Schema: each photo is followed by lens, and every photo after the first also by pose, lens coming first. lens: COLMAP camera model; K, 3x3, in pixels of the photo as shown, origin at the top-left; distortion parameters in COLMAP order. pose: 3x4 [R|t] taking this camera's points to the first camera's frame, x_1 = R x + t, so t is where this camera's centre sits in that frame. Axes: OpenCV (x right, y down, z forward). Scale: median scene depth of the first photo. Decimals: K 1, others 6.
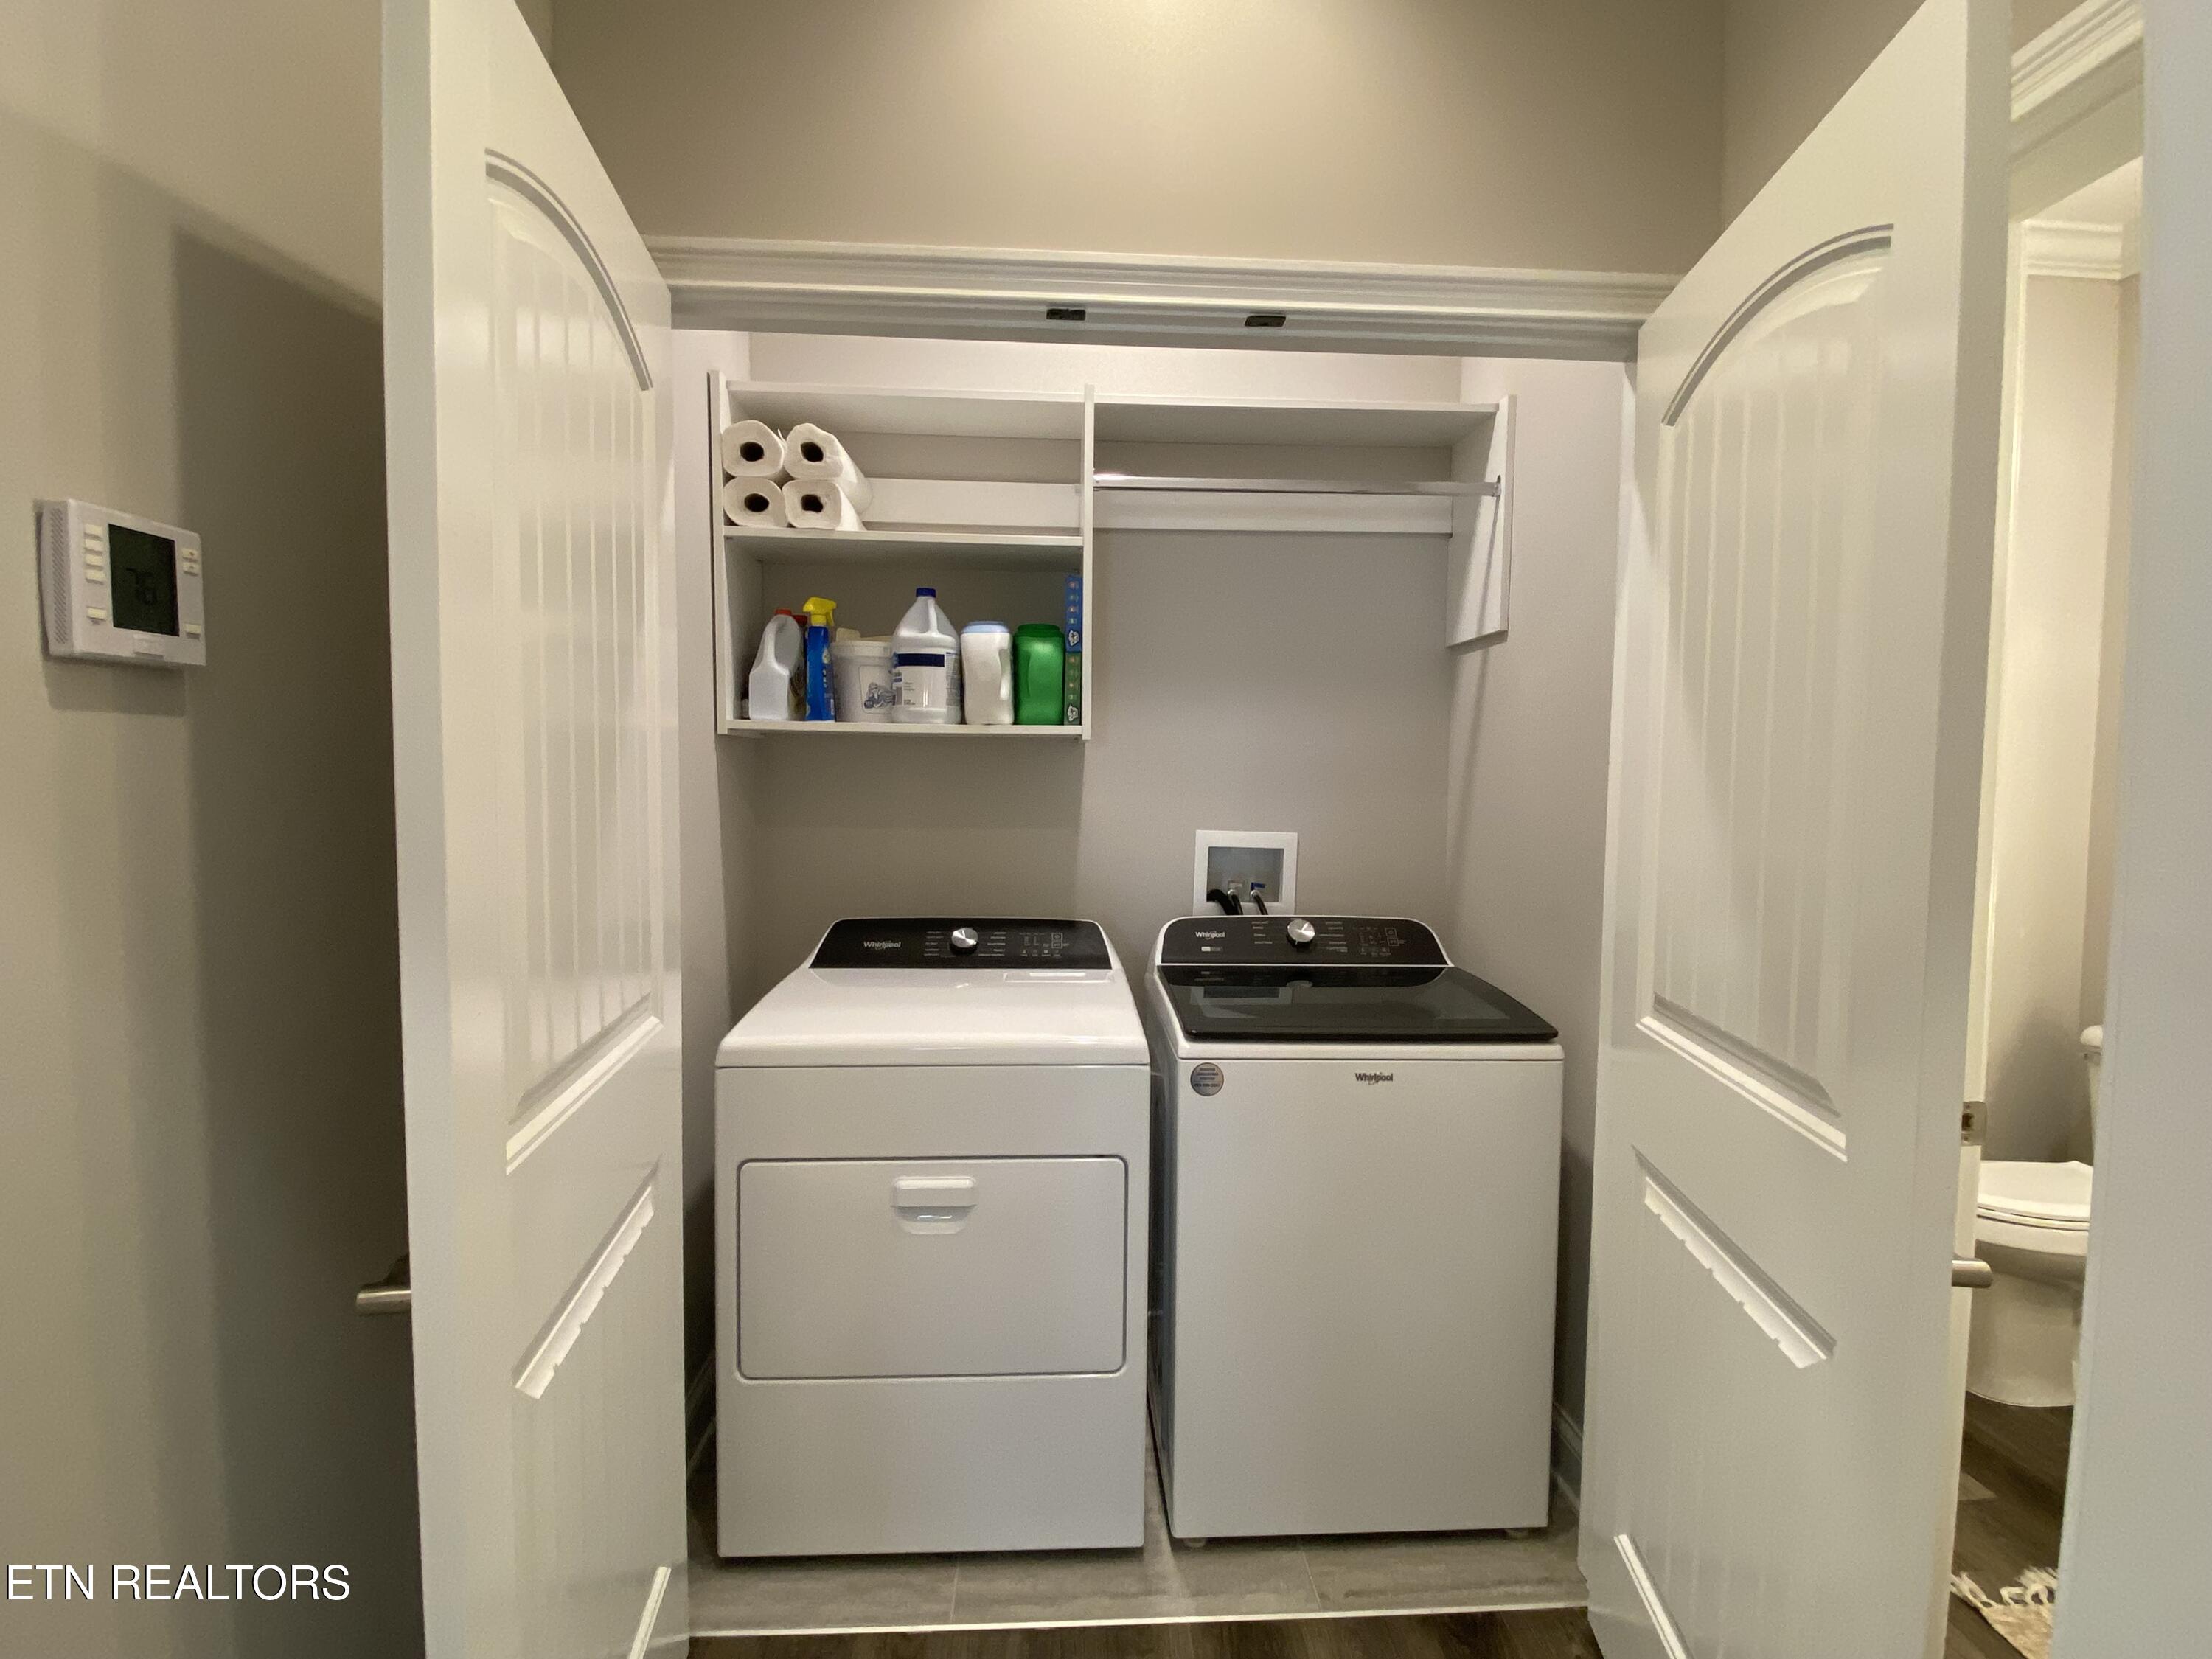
lens RADIAL K [[1048.9, 0, 1104.3], [0, 1048.9, 843.3], [0, 0, 1]] dist [0.022443, -0.018381]
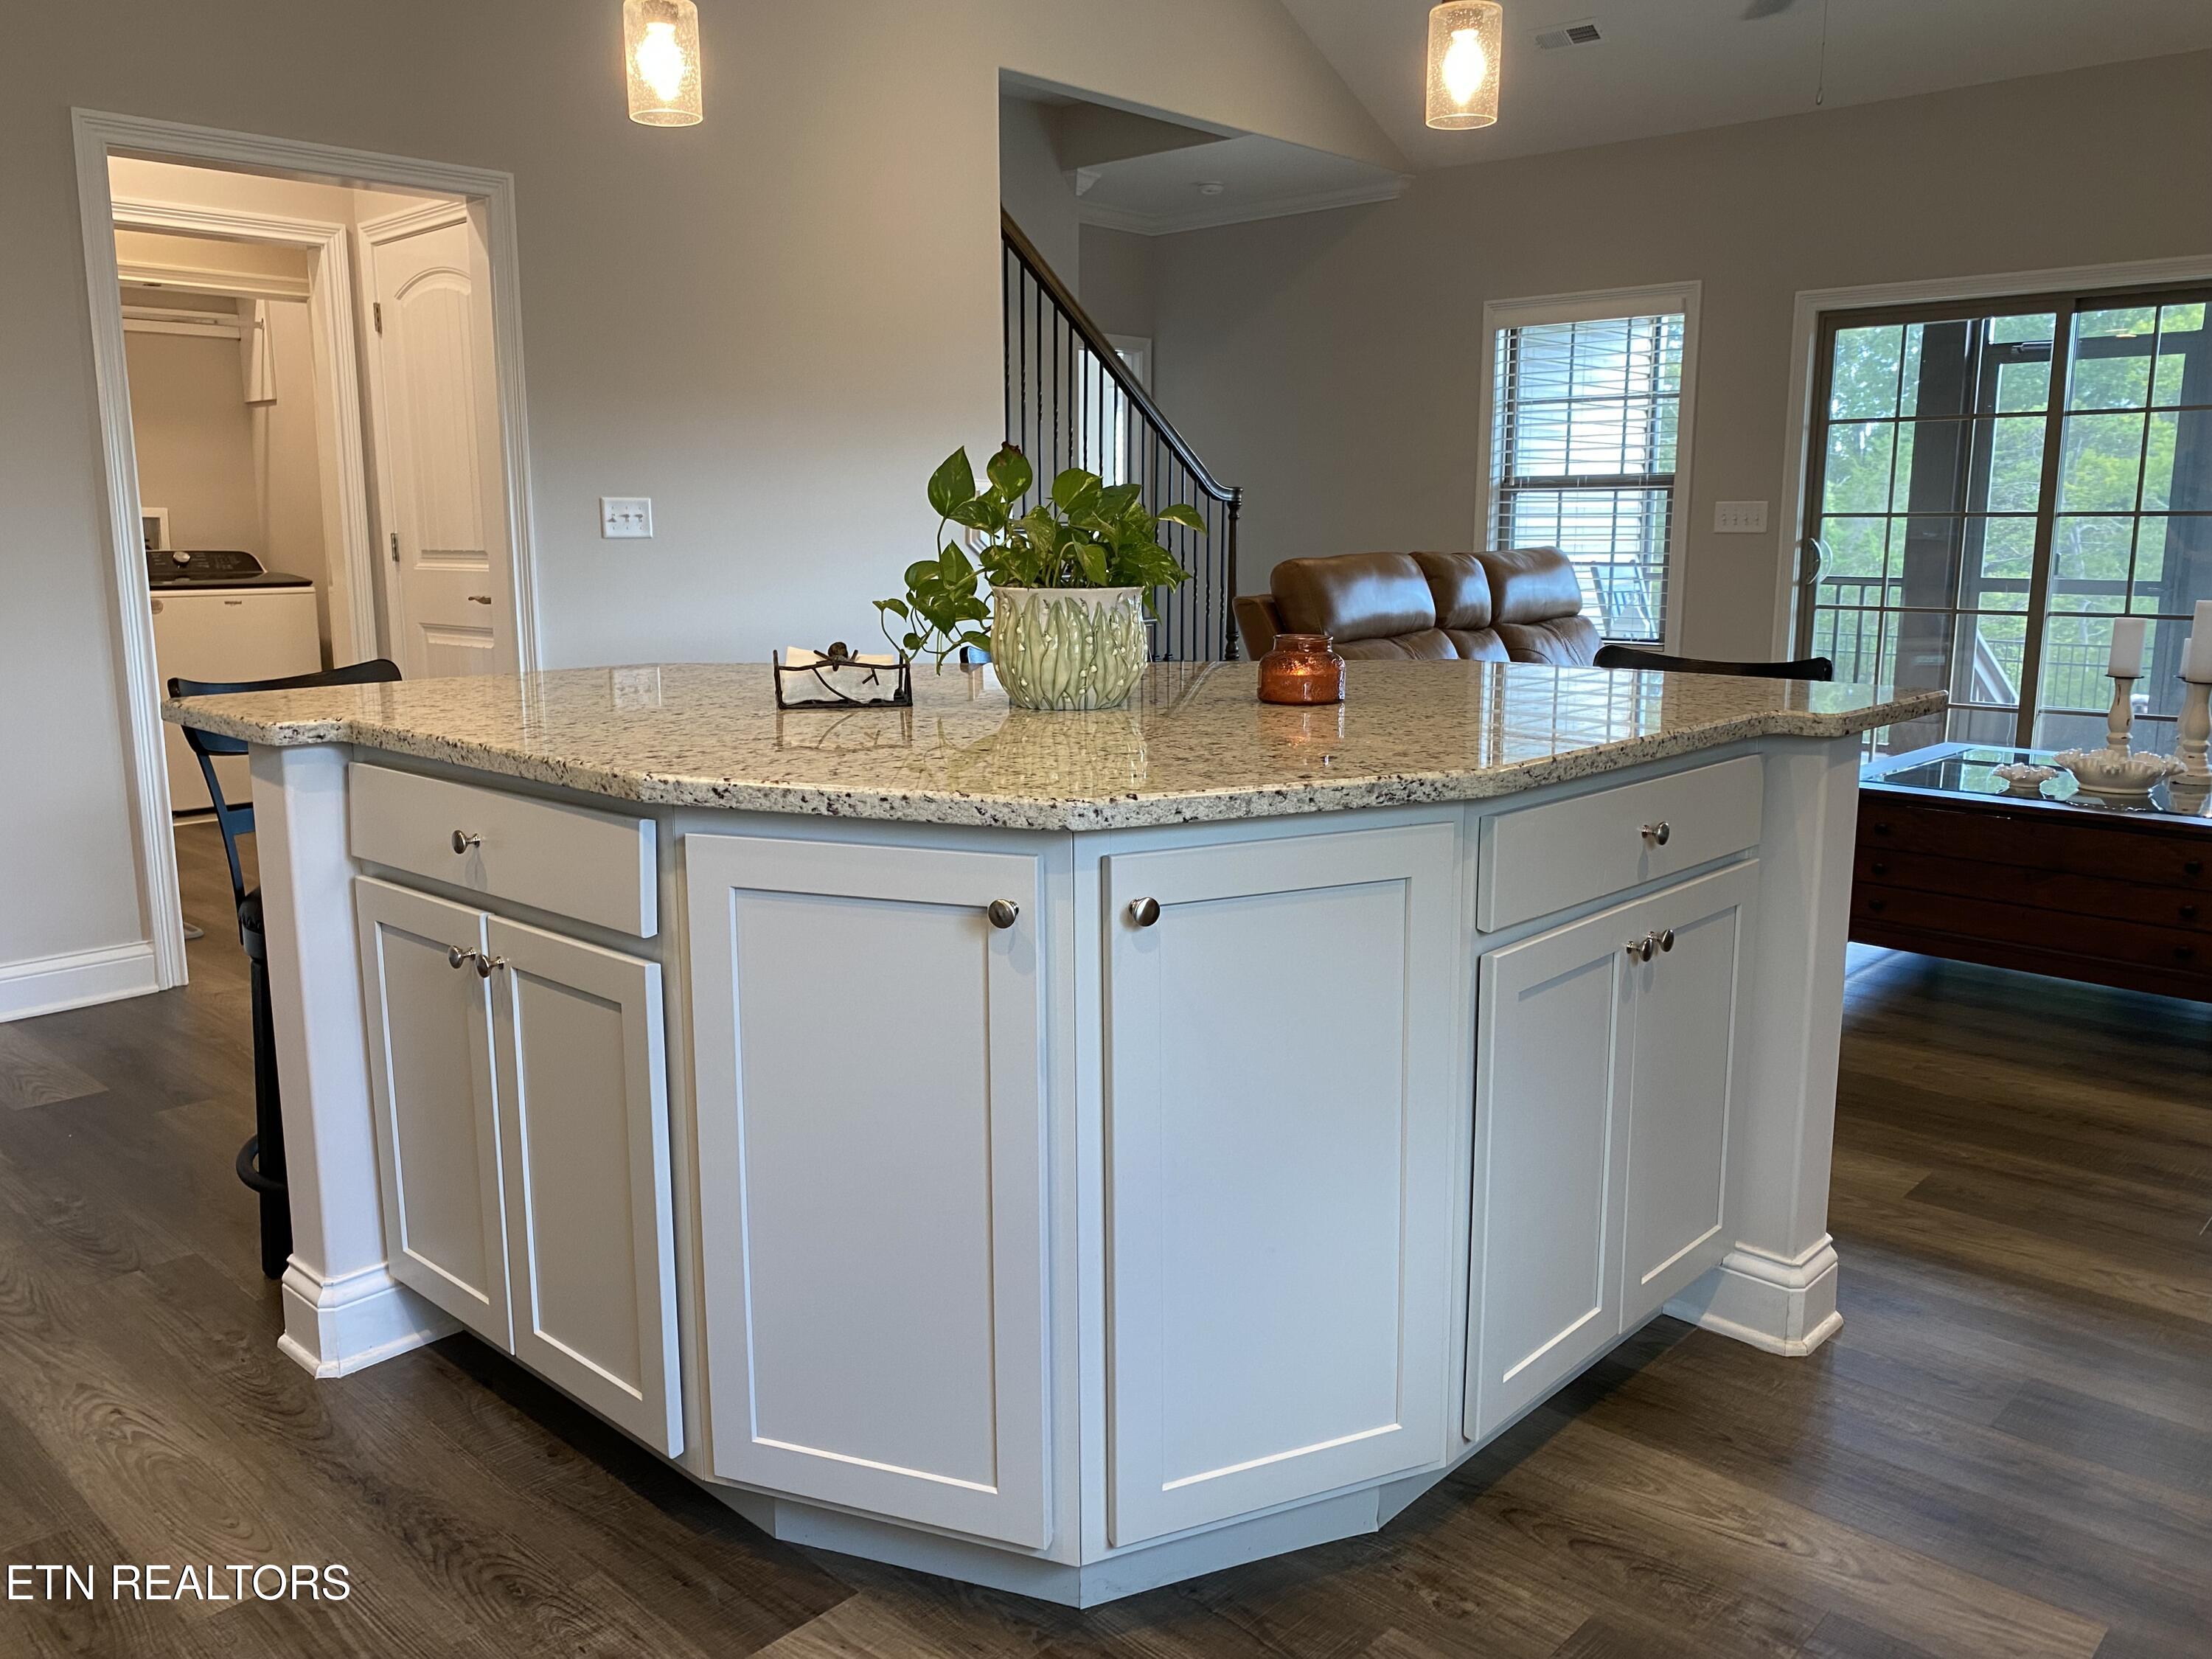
lens RADIAL K [[1681.8, 0, 1093.2], [0, 1681.8, 840.1], [0, 0, 1]] dist [-0.008336, -0.000253]
pose [[0.720913, -0.141045, 0.678521, -0.753241], [0.037856, 0.985623, 0.164662, 0.148887], [-0.691991, -0.093021, 0.715888, -2.357381]]
